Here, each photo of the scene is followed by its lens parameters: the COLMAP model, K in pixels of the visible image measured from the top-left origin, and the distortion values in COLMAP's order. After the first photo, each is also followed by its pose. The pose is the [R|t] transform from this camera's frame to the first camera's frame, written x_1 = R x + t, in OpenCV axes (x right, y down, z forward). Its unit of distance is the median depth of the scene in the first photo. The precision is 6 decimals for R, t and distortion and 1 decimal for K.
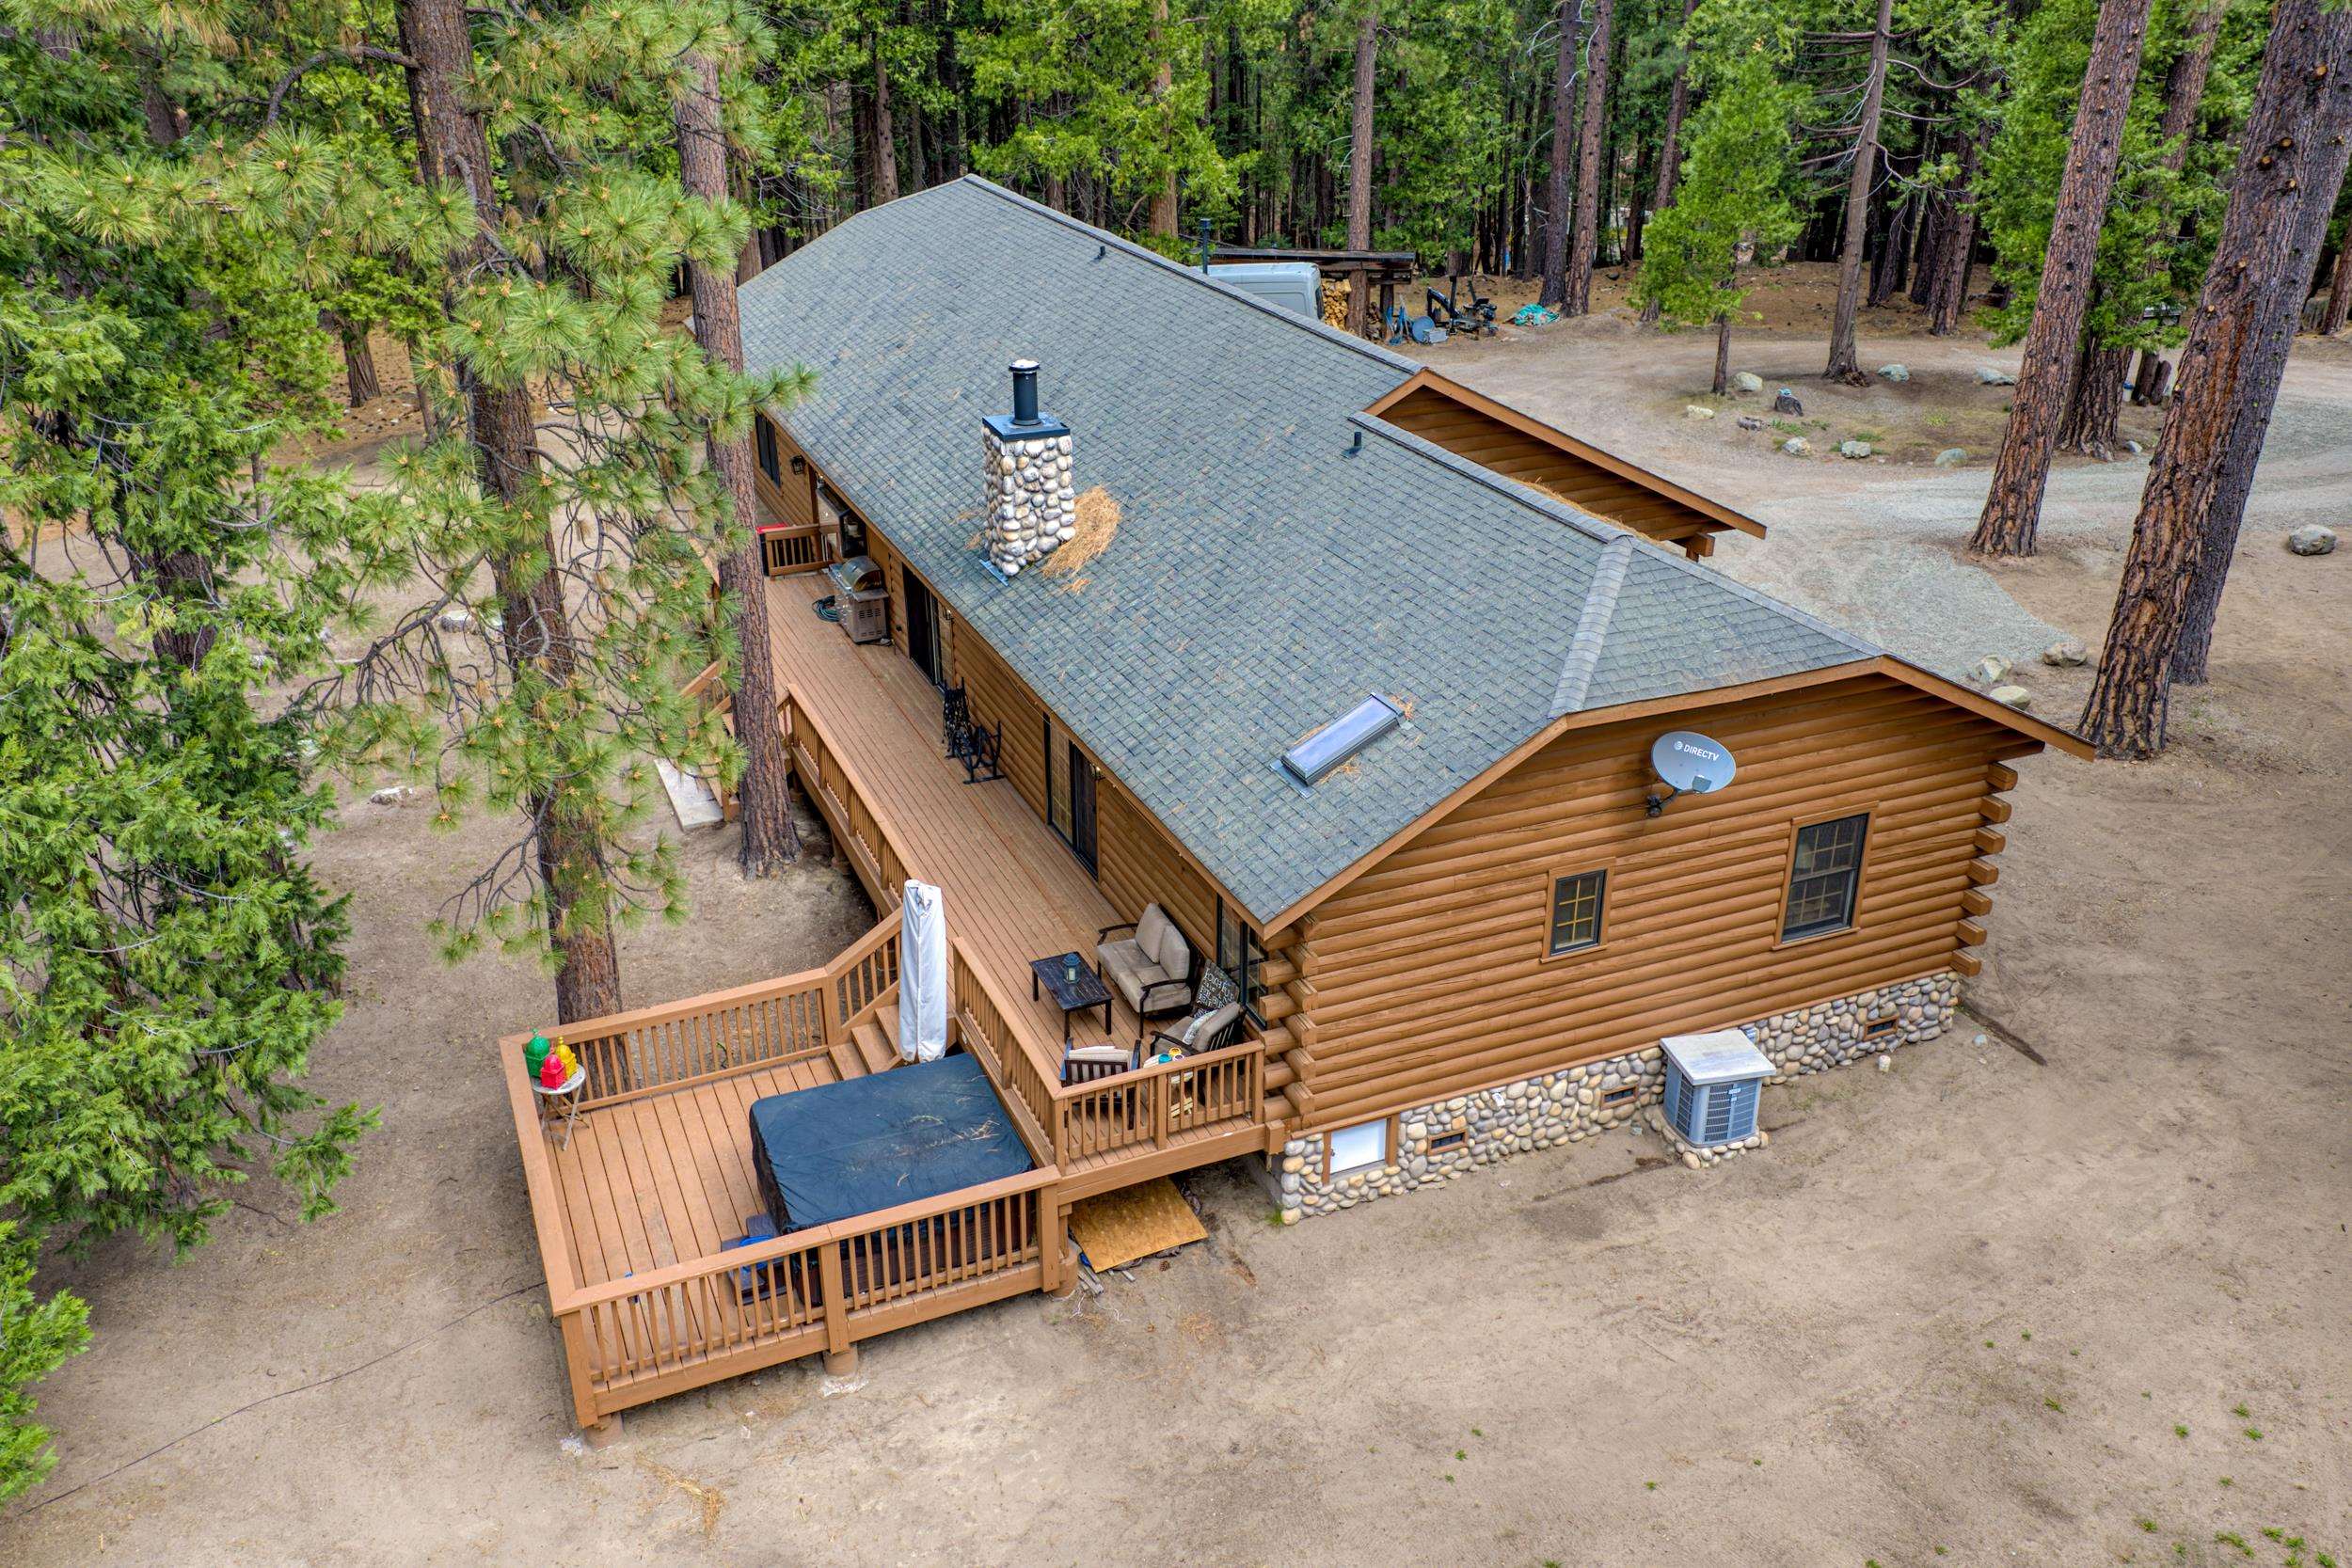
lens RADIAL K [[1896.6, 0, 1165.1], [0, 1896.6, 785.1], [0, 0, 1]] dist [0.085377, 0.009781]
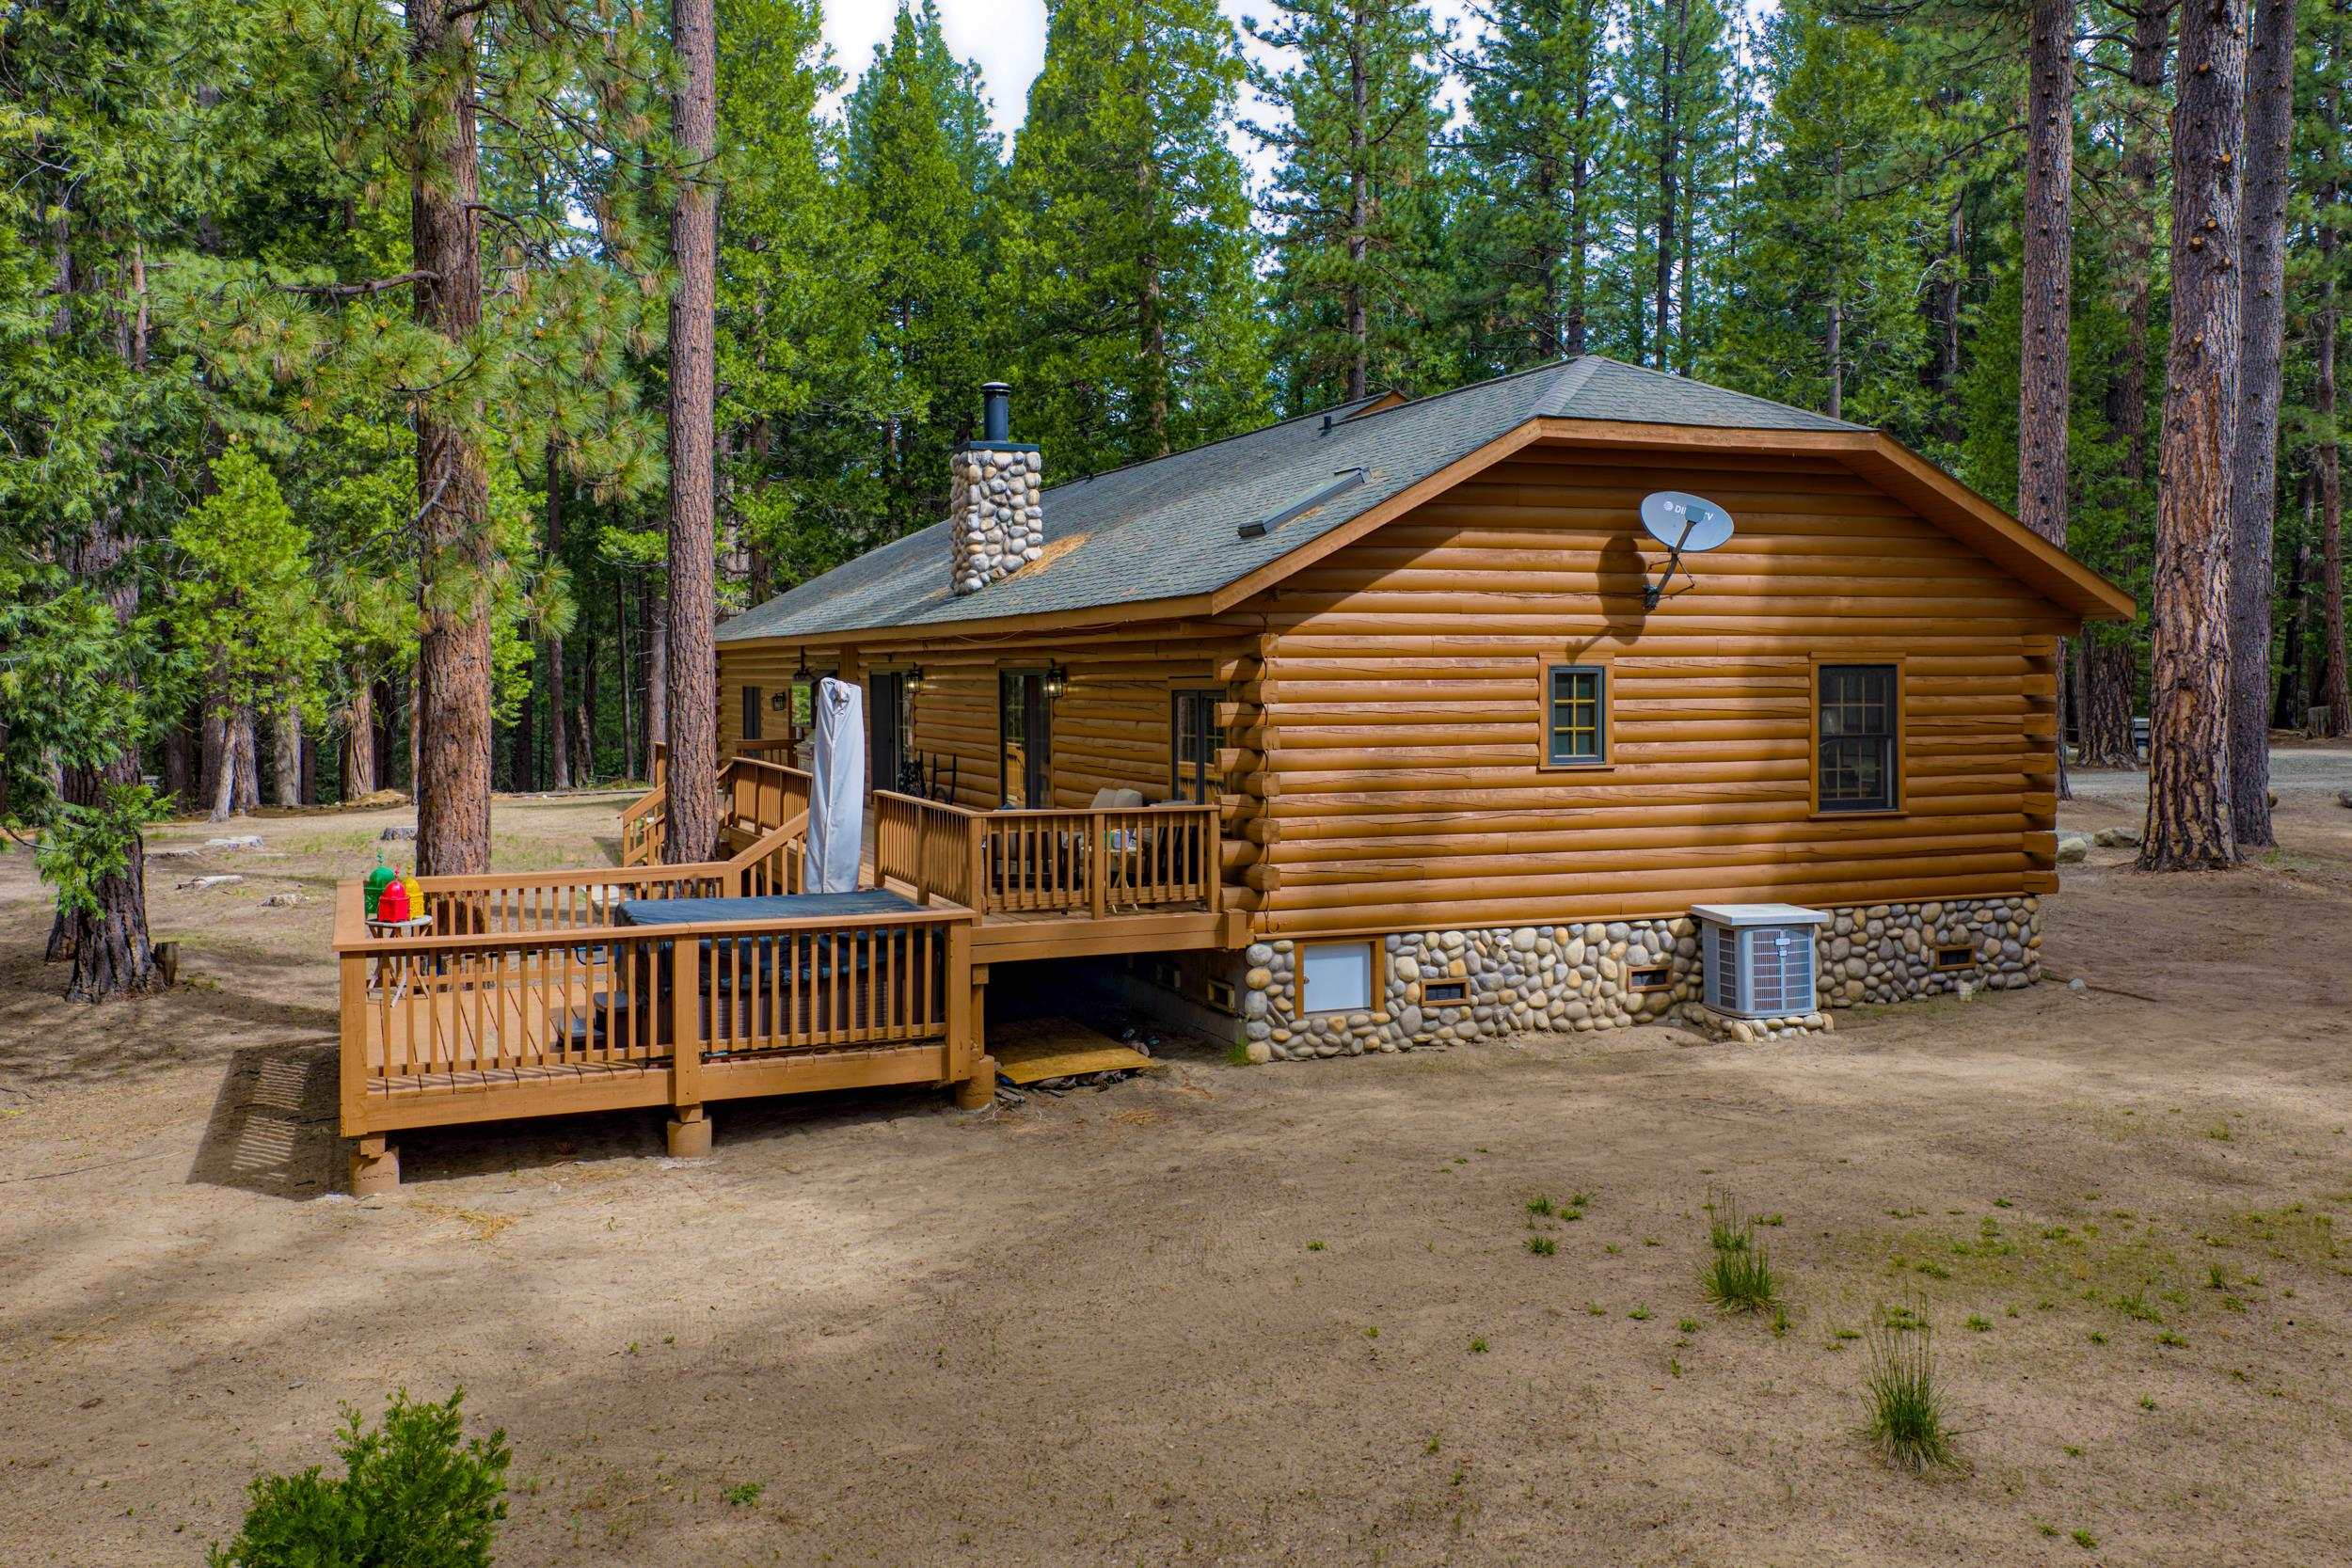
lens RADIAL K [[1944.7, 0, 1176.0], [0, 1944.7, 784.0], [0, 0, 1]] dist [0.090800, 0.000125]
pose [[0.999900, 0.000833, -0.014096, 0.040676], [-0.006692, 0.906966, -0.421150, 0.455543], [0.012434, 0.421202, 0.906881, 0.177271]]
